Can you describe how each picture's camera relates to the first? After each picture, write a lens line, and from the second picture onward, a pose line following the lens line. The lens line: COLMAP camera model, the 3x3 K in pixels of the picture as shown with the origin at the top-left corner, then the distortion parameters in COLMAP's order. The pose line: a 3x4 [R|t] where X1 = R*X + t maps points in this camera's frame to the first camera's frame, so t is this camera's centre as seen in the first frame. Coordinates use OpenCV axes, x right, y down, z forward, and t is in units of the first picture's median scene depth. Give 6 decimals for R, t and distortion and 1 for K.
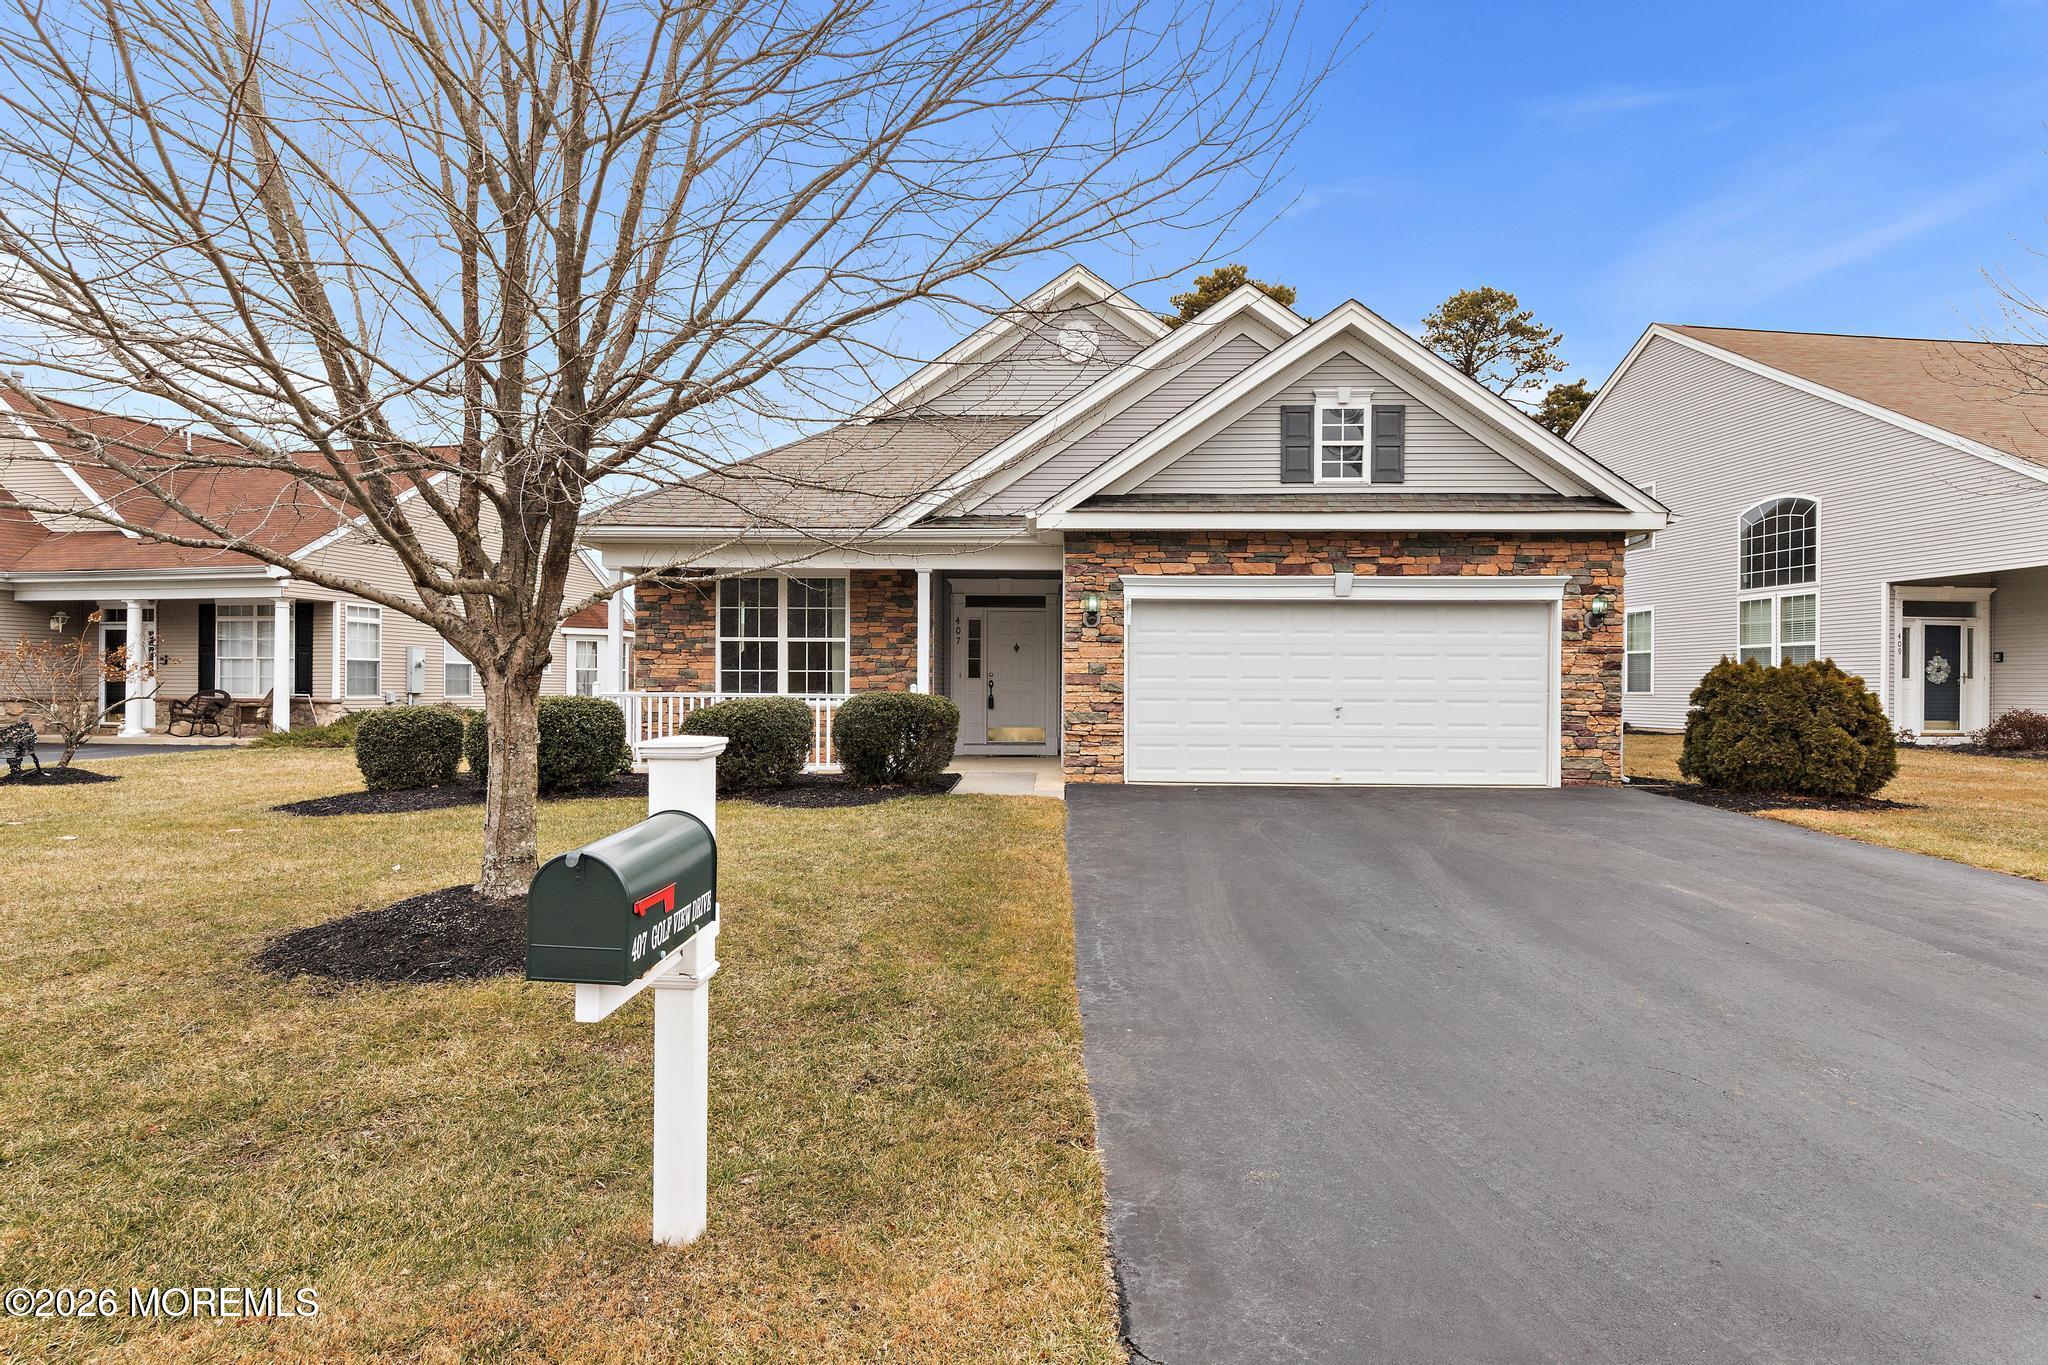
lens RADIAL K [[1131.4, 0, 1024.0], [0, 1131.4, 682.5], [0, 0, 1]] dist [-0.003781, -0.000806]
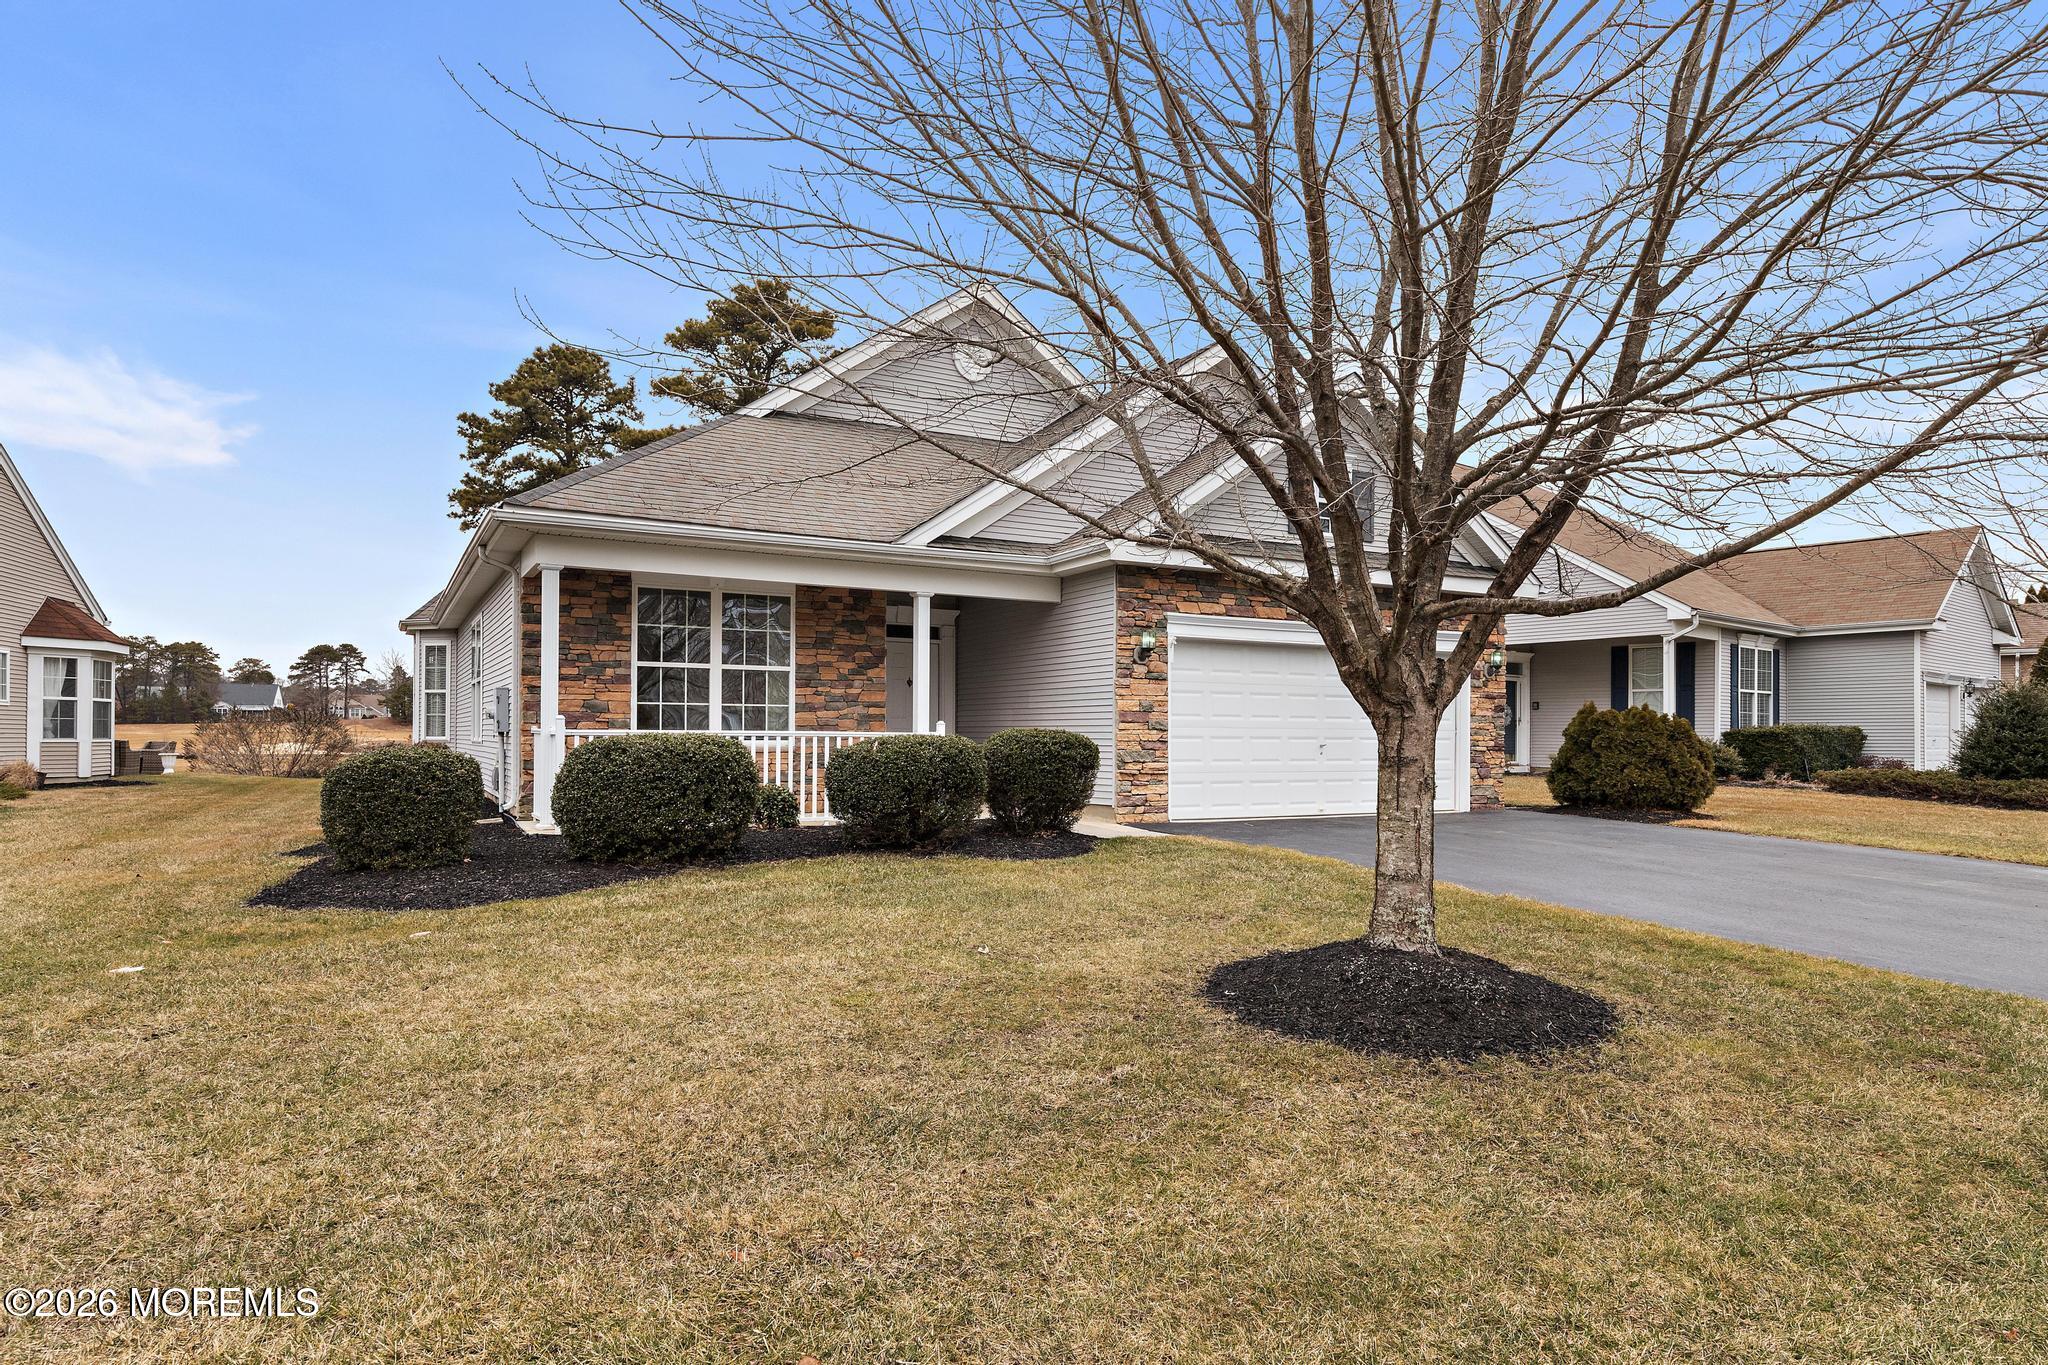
lens RADIAL K [[1167.7, 0, 1027.1], [0, 1167.7, 725.0], [0, 0, 1]] dist [-0.000376, -0.000106]
pose [[0.863024, 0.003726, 0.505150, -0.537227], [-0.004542, 0.999990, 0.000383, 0.004237], [-0.505143, -0.002625, 0.863032, 0.176827]]
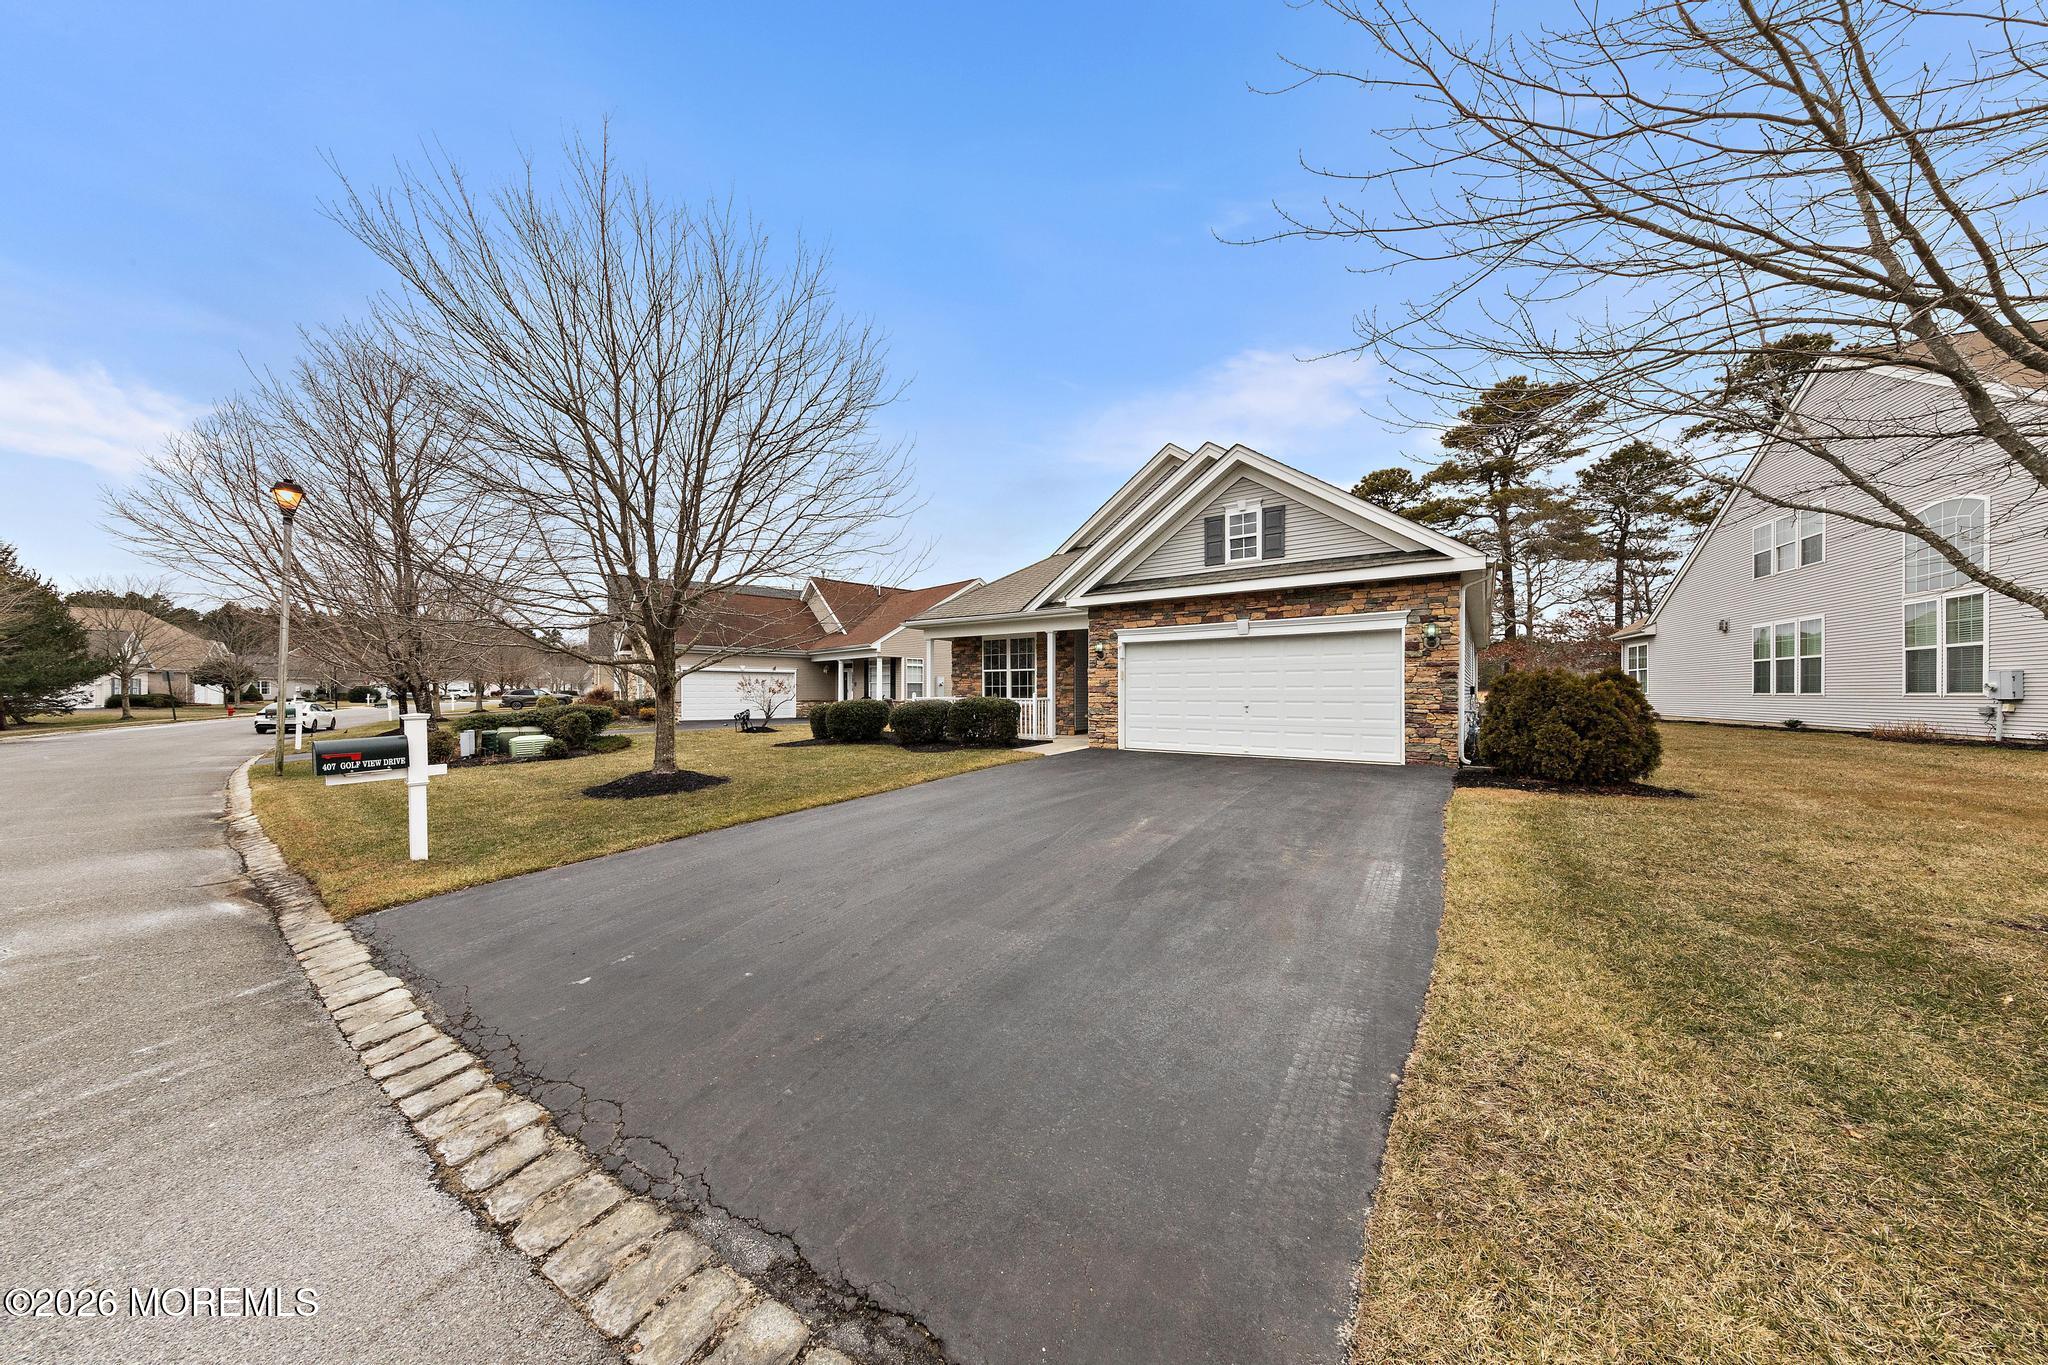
lens RADIAL K [[647.5, 0, 1023.9], [0, 647.5, 690.5], [0, 0, 1]] dist [0.000747, 0.000044]
pose [[0.831701, -0.009273, -0.555147, 0.521264], [0.009678, 0.999951, -0.002203, -0.000077], [0.555140, -0.003541, 0.831750, 0.090320]]
